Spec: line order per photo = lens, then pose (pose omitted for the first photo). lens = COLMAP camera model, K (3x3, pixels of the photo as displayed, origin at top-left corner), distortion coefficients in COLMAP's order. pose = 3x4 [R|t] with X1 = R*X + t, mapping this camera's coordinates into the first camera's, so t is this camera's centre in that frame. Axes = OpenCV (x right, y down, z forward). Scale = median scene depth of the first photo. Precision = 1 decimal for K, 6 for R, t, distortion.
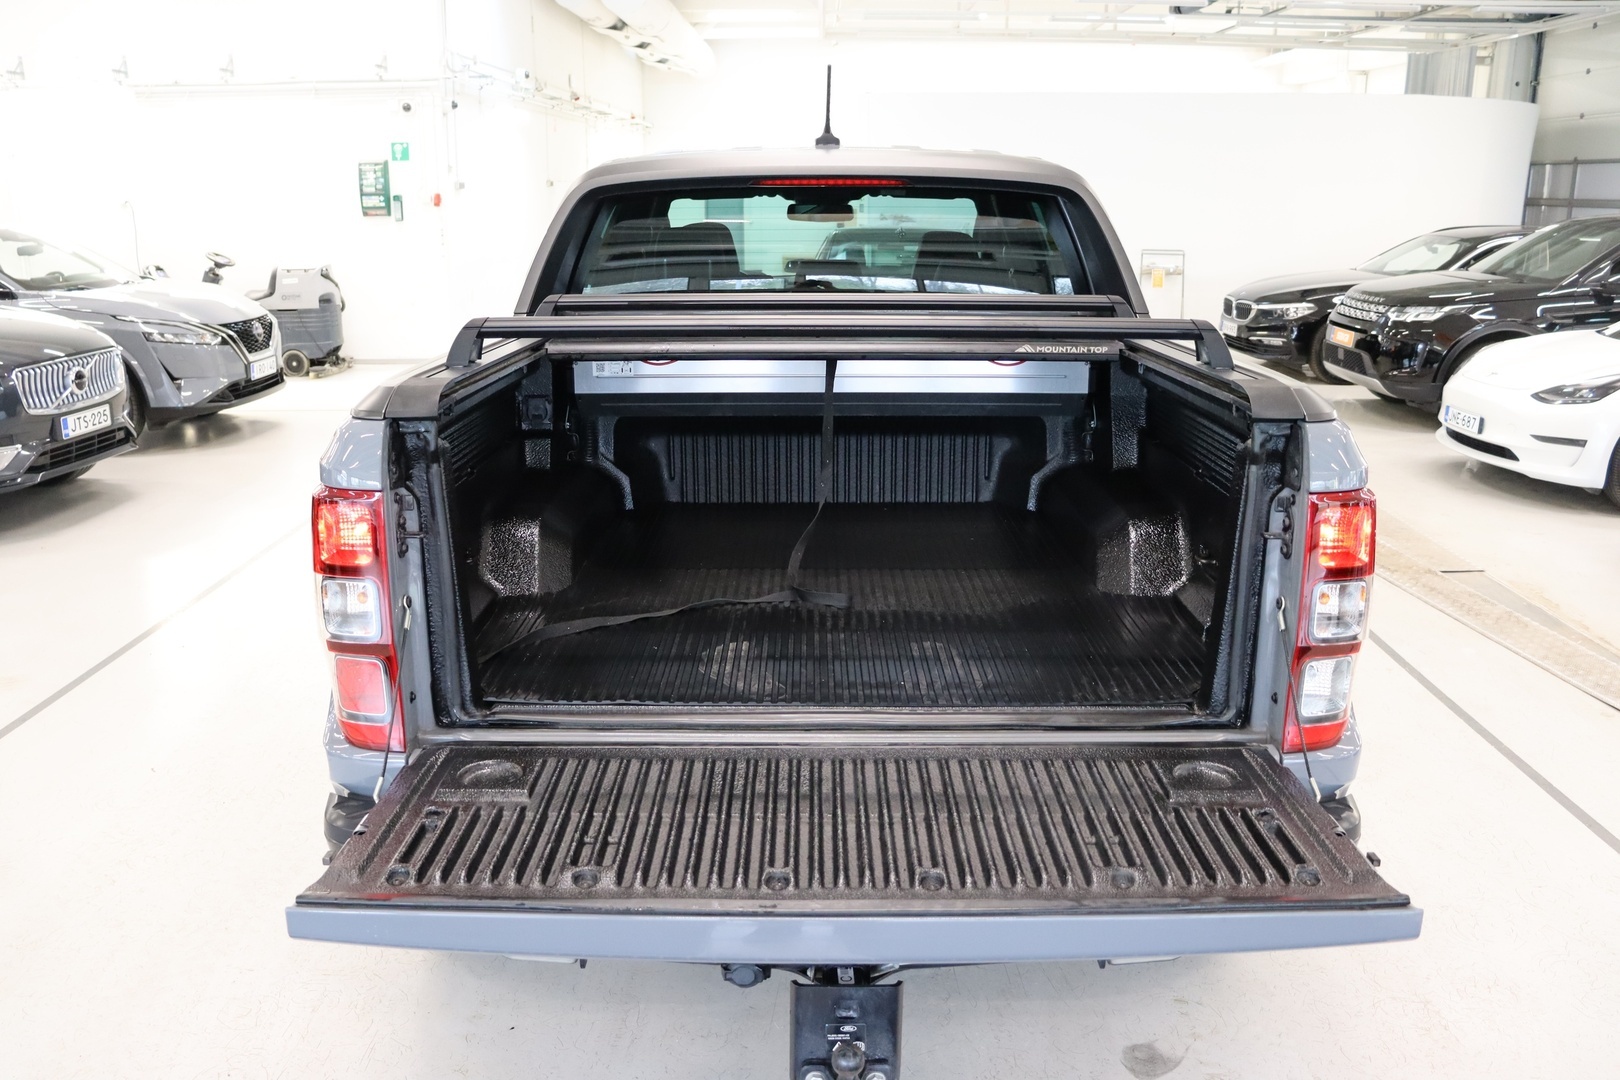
lens RADIAL K [[1342.7, 0, 814.8], [0, 1342.7, 545.3], [0, 0, 1]] dist [-0.165215, 0.136584]
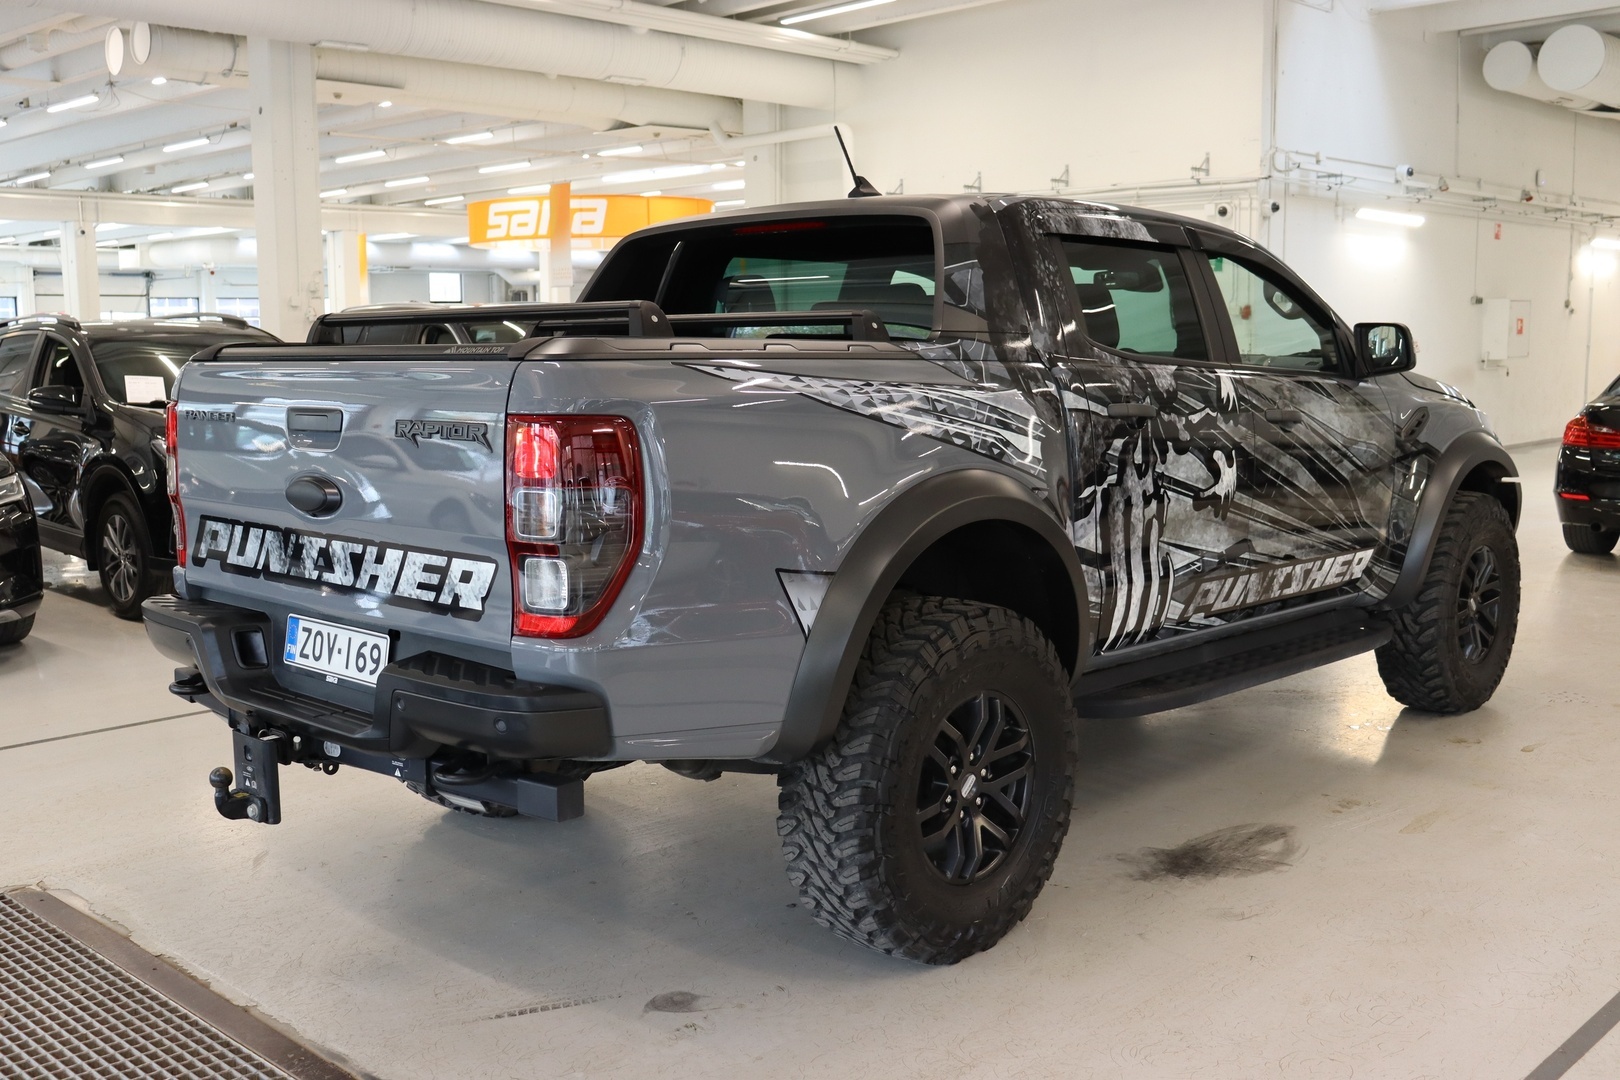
lens RADIAL K [[1617.5, 0, 810.0], [0, 1617.5, 540.0], [0, 0, 1]] dist [-0.069706, 0.011687]
pose [[0.723097, 0.077101, -0.686430, 0.495870], [-0.170258, 0.982985, -0.068942, 0.040799], [0.669435, 0.166722, 0.723921, 0.028111]]
